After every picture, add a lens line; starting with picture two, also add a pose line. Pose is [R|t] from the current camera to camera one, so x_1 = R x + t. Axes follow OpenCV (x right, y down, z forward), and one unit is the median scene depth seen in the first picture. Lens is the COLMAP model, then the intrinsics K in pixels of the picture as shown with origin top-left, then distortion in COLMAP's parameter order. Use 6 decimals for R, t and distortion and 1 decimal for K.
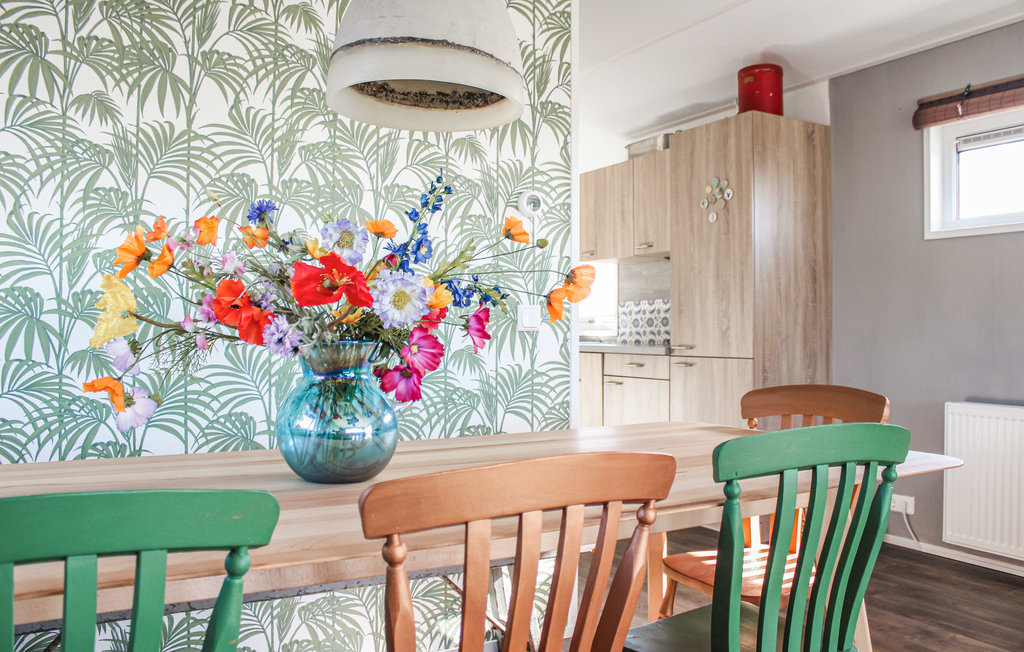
lens RADIAL K [[859.1, 0, 516.2], [0, 859.1, 327.5], [0, 0, 1]] dist [-0.080869, 0.000739]
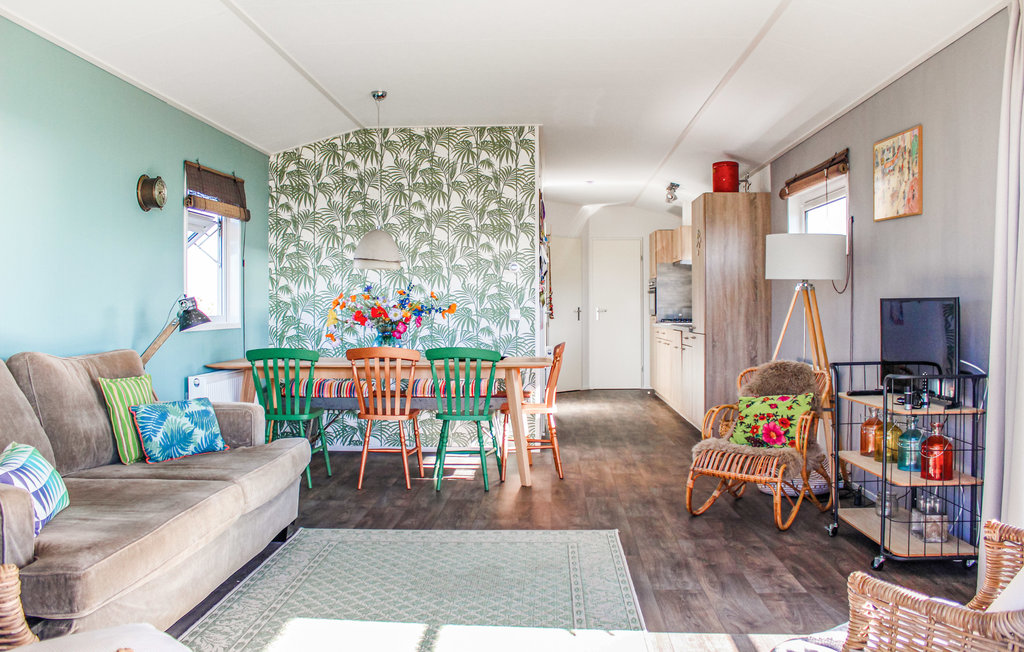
lens RADIAL K [[859.1, 0, 509.3], [0, 859.1, 324.5], [0, 0, 1]] dist [-0.080869, 0.000739]
pose [[0.843734, 0.001574, -0.536759, 0.862042], [0.009130, 0.999809, 0.017283, -0.017434], [0.536684, -0.019483, 0.843558, -0.690103]]
